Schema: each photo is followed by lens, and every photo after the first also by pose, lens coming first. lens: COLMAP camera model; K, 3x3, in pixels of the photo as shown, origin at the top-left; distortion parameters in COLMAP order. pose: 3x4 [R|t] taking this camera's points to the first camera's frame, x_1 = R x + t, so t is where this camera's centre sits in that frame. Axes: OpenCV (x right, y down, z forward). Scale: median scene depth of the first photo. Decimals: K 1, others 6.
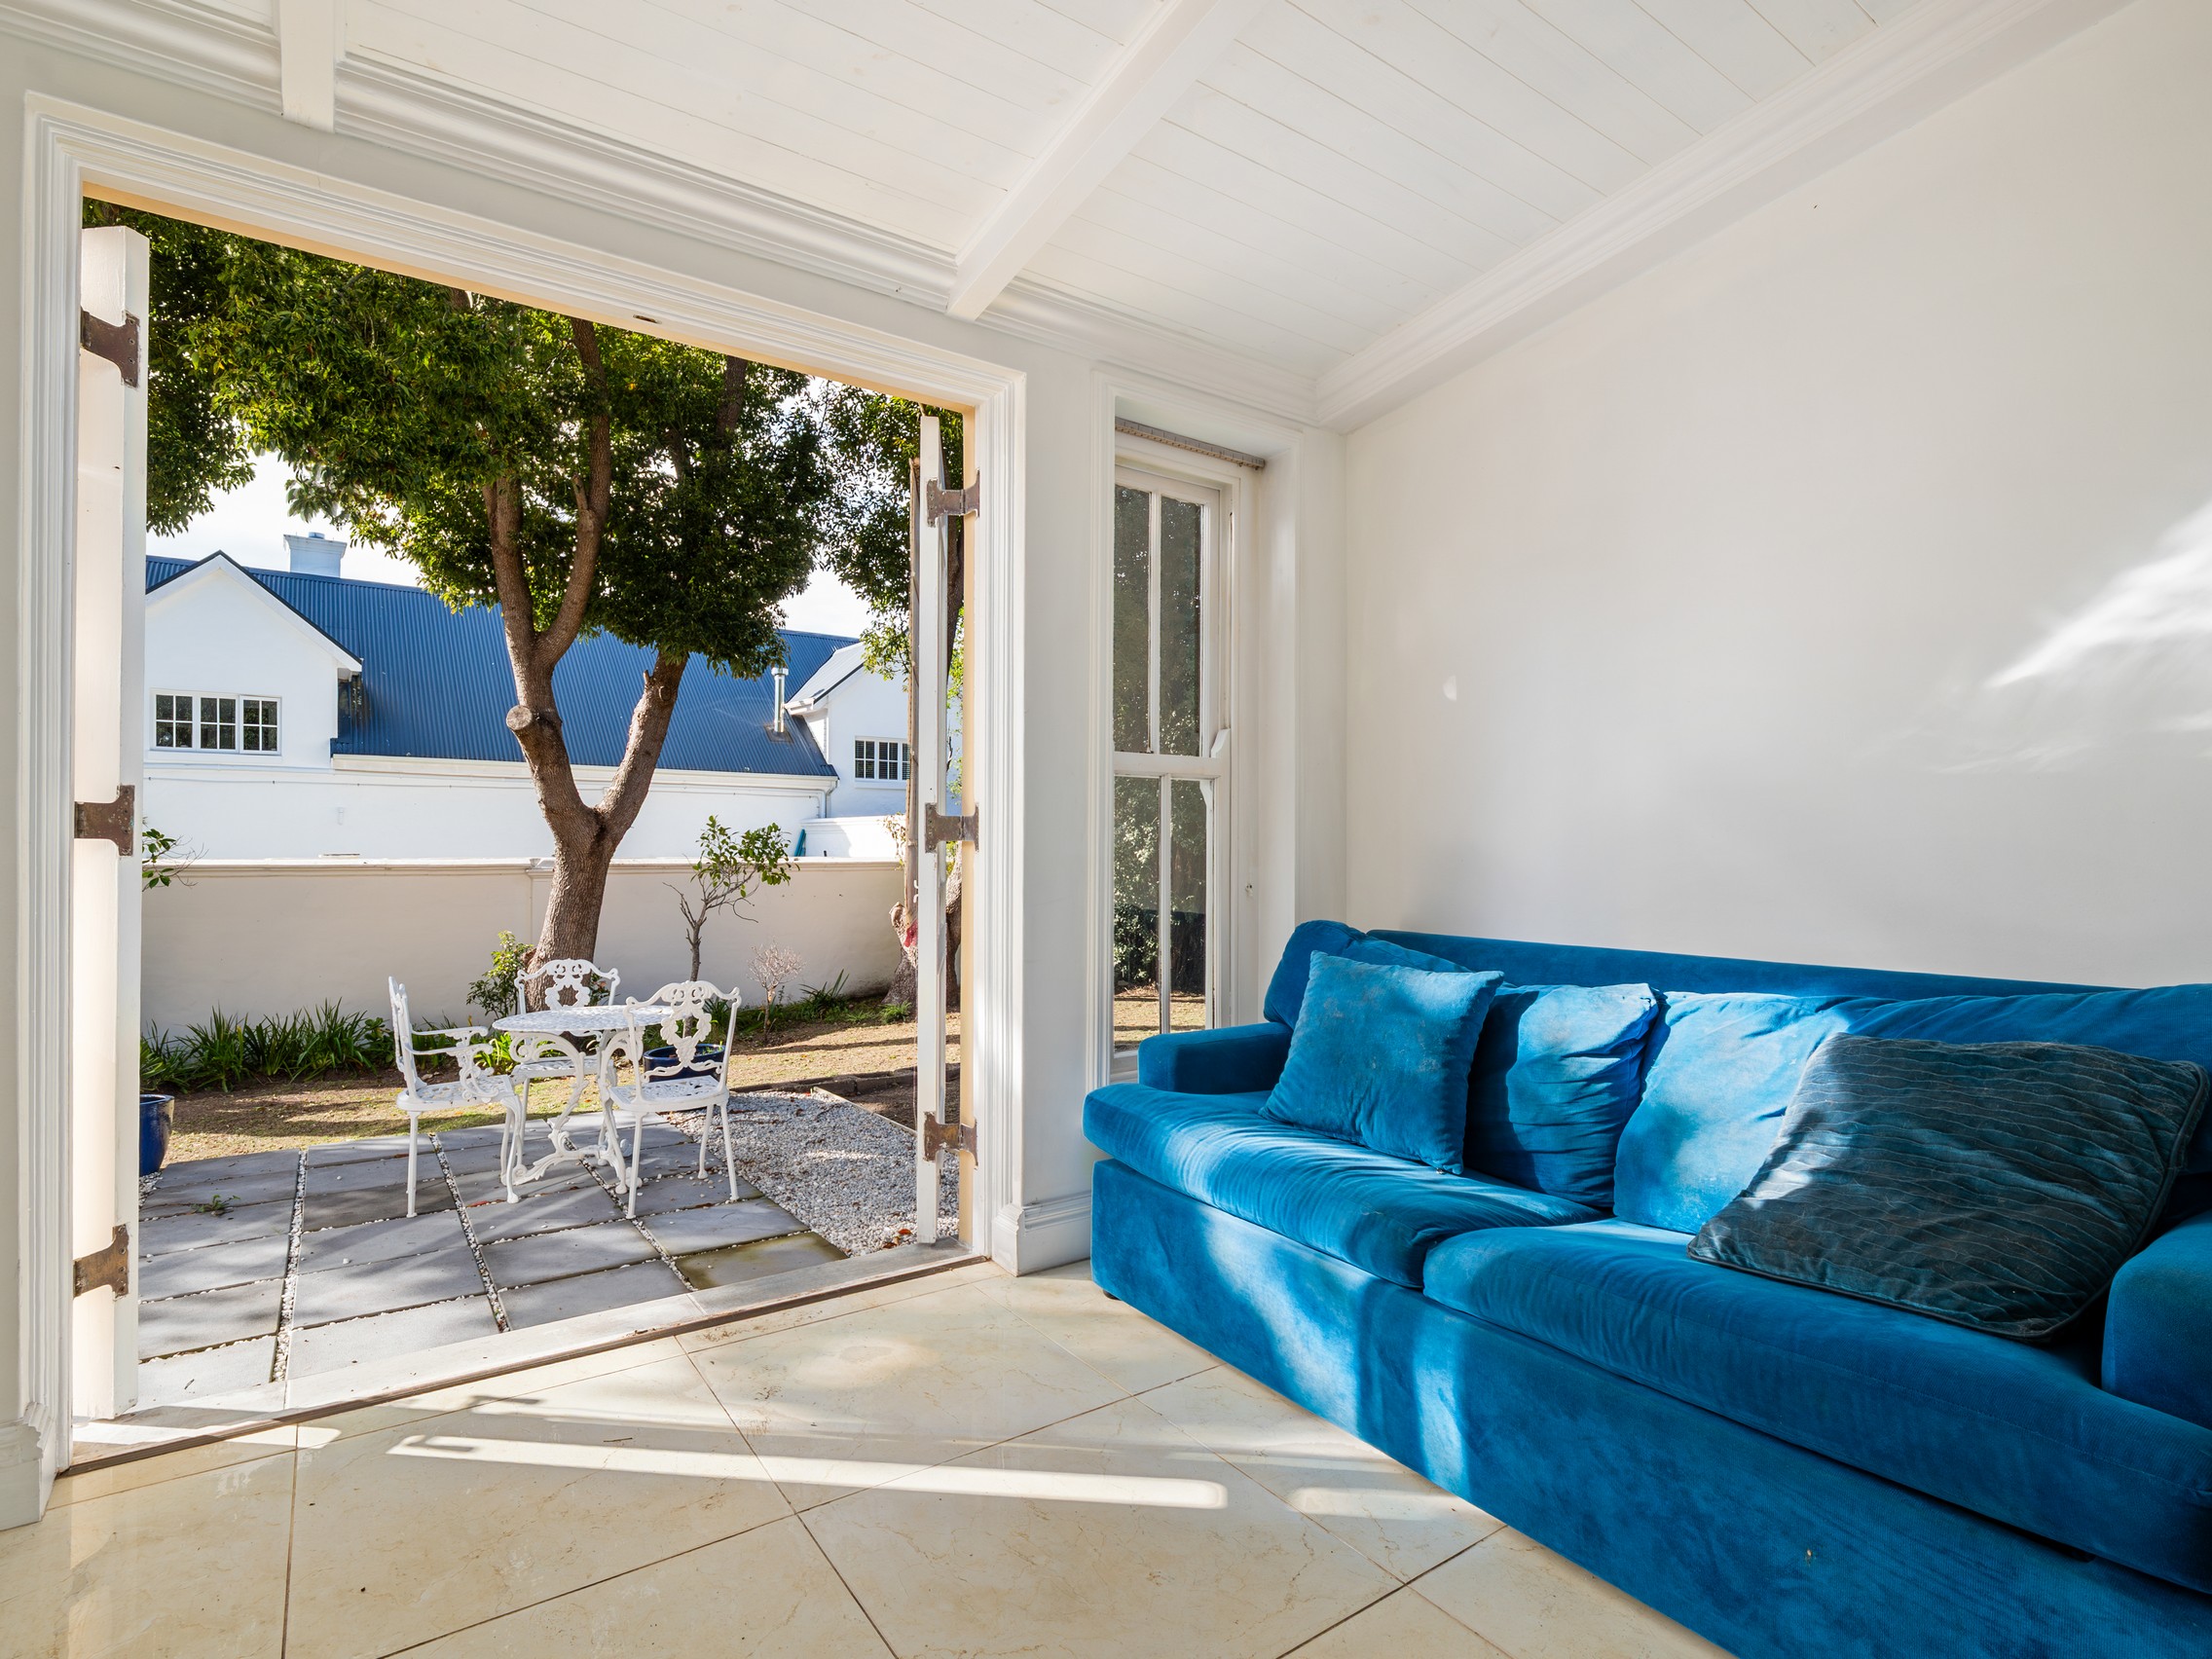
lens RADIAL K [[1094.9, 0, 1104.9], [0, 1094.9, 839.1], [0, 0, 1]] dist [-0.016107, 0.000689]
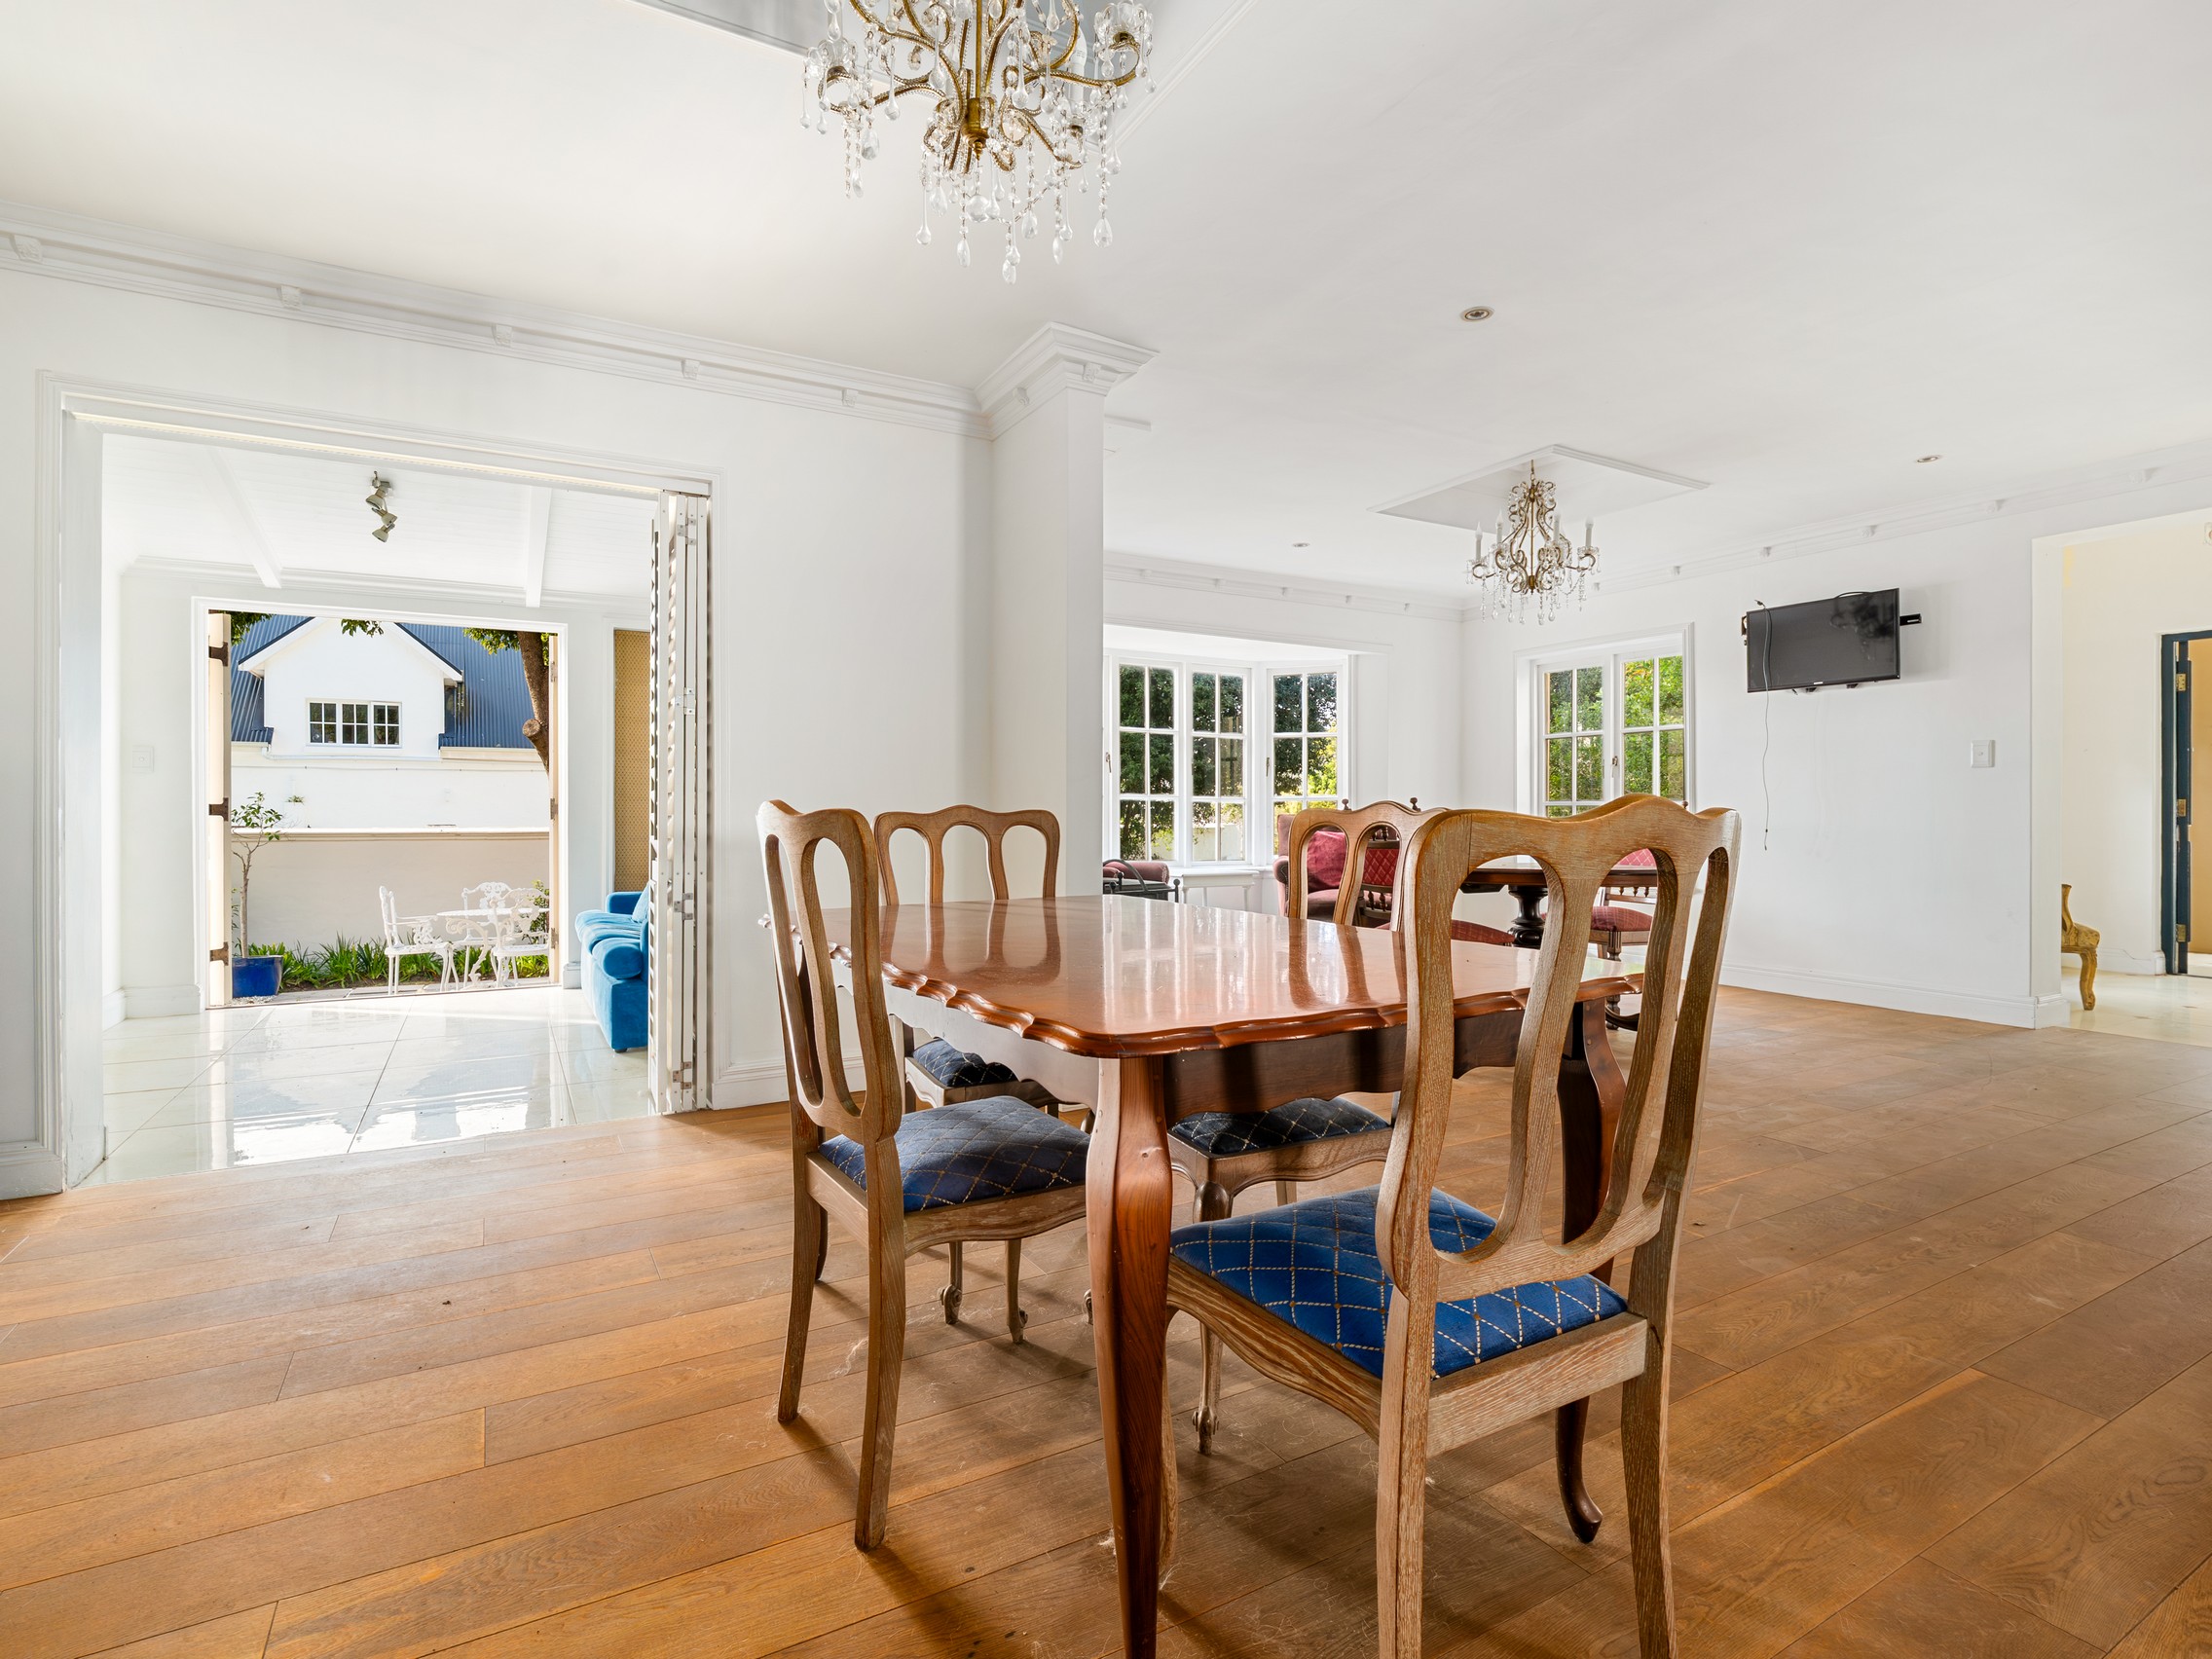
lens RADIAL K [[1094.9, 0, 1117.8], [0, 1094.9, 821.7], [0, 0, 1]] dist [-0.016107, 0.000689]
pose [[0.995253, -0.002338, -0.097296, 0.211266], [0.003375, 0.999939, 0.010501, -0.000677], [0.097266, -0.010780, 0.995200, -0.200419]]
